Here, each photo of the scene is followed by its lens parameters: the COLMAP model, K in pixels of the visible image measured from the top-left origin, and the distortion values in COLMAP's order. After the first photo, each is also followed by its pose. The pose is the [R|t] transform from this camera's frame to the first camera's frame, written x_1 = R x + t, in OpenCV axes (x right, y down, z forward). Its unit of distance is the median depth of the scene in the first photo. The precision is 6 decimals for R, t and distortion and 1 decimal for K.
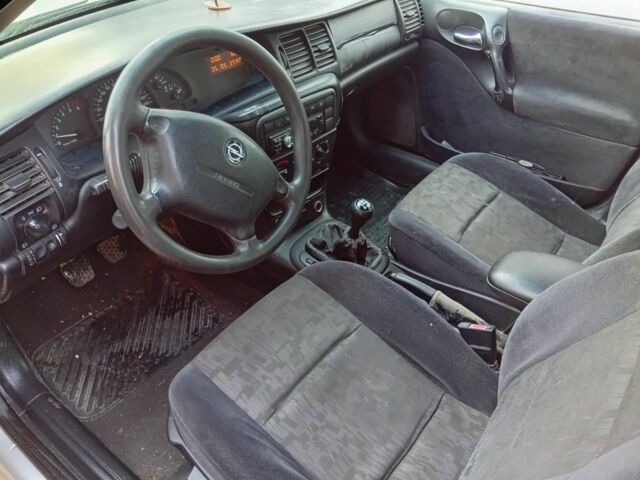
lens RADIAL K [[530.1, 0, 310.8], [0, 530.1, 240.5], [0, 0, 1]] dist [0.071921, -0.144264]
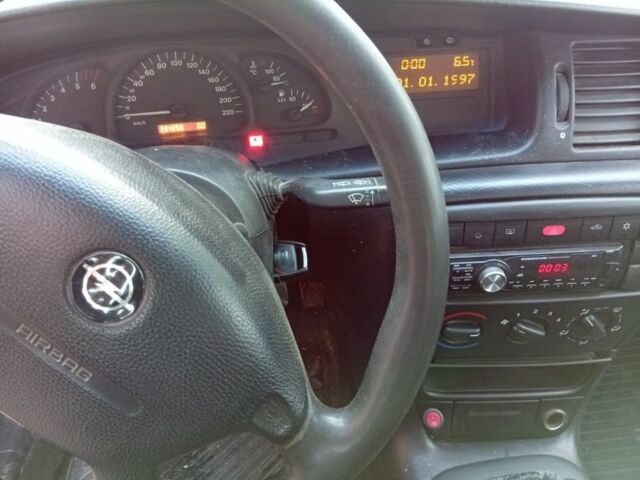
lens RADIAL K [[530.1, 0, 310.8], [0, 530.1, 240.5], [0, 0, 1]] dist [0.071921, -0.144264]
pose [[0.705004, 0.381319, -0.597967, 0.101107], [-0.404651, 0.908720, 0.102399, -0.202569], [0.582431, 0.169776, 0.794953, 0.577281]]
